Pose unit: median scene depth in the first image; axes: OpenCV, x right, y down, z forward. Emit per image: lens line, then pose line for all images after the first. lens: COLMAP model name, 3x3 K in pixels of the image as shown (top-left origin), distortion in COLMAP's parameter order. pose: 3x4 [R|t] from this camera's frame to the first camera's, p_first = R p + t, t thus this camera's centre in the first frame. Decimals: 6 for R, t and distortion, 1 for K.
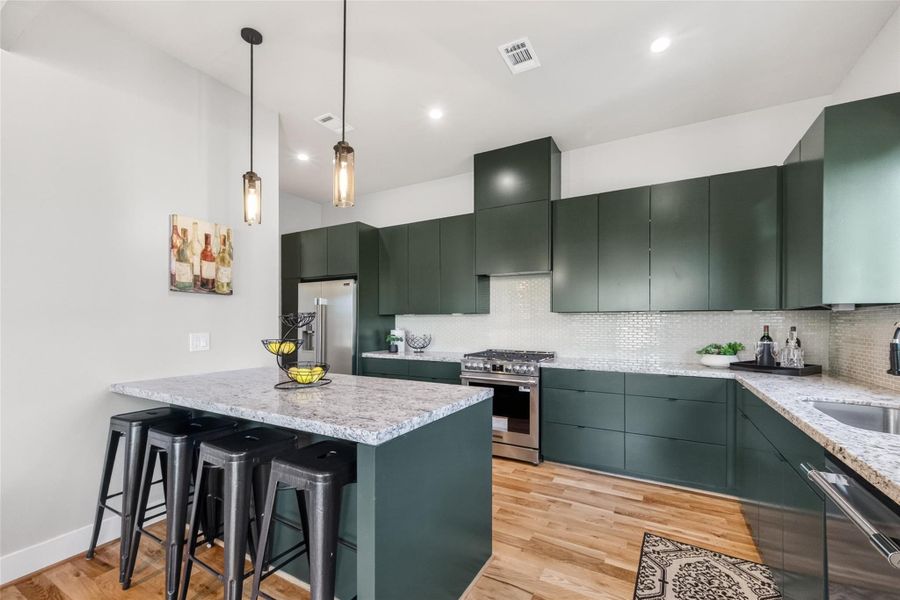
lens RADIAL K [[393.8, 0, 440.8], [0, 393.8, 323.4], [0, 0, 1]] dist [0.009687, 0.000190]
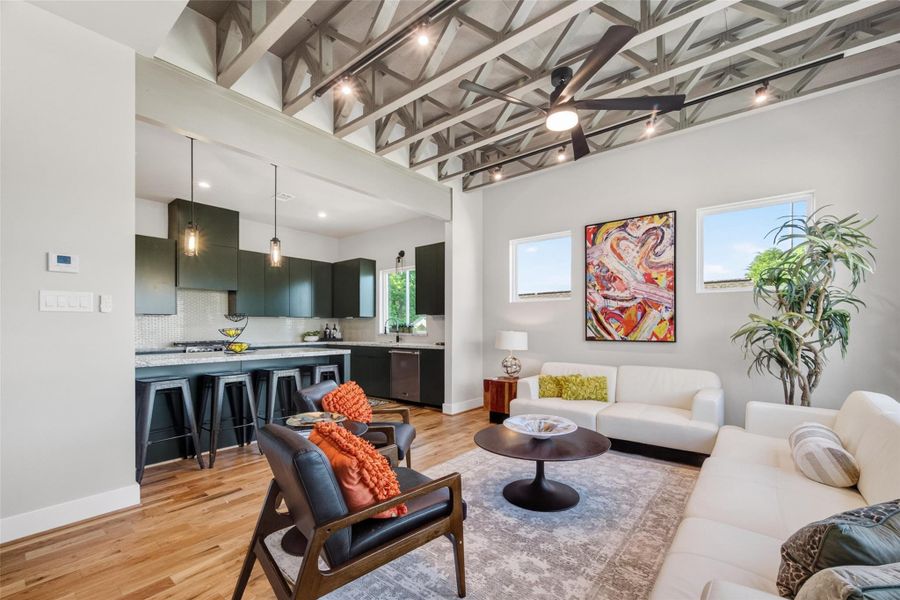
lens RADIAL K [[378.3, 0, 461.6], [0, 378.3, 328.4], [0, 0, 1]] dist [0.000074, -0.000058]
pose [[0.141960, -0.005265, 0.989858, -1.421782], [0.005676, 0.999974, 0.004504, 0.028663], [-0.989856, 0.004979, 0.141986, -0.204573]]
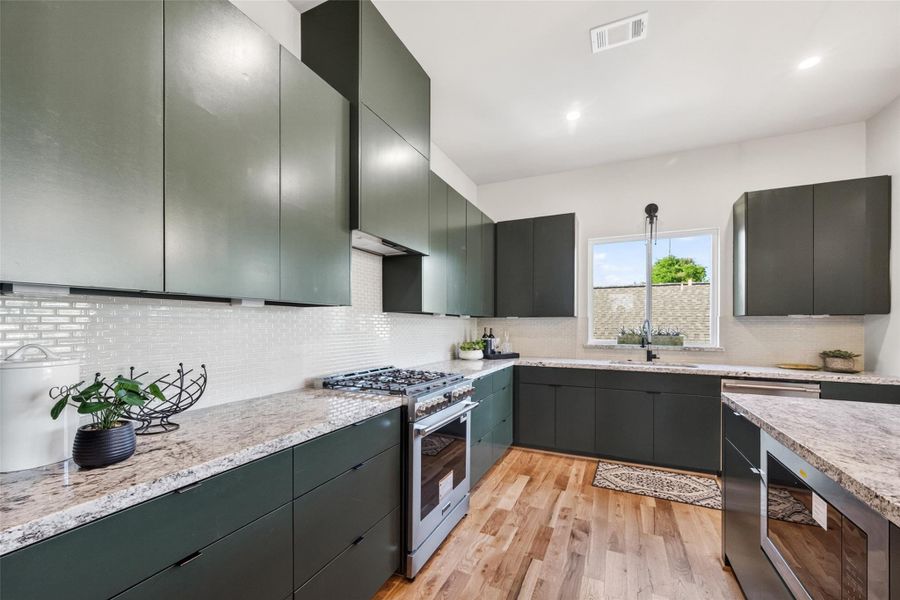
lens RADIAL K [[360.2, 0, 437.8], [0, 360.2, 325.2], [0, 0, 1]] dist [-0.000923, -0.000090]
pose [[-0.074197, -0.000160, 0.997244, -0.489250], [0.001705, 0.999999, 0.000288, -0.005164], [-0.997242, 0.001722, -0.074196, 1.211492]]
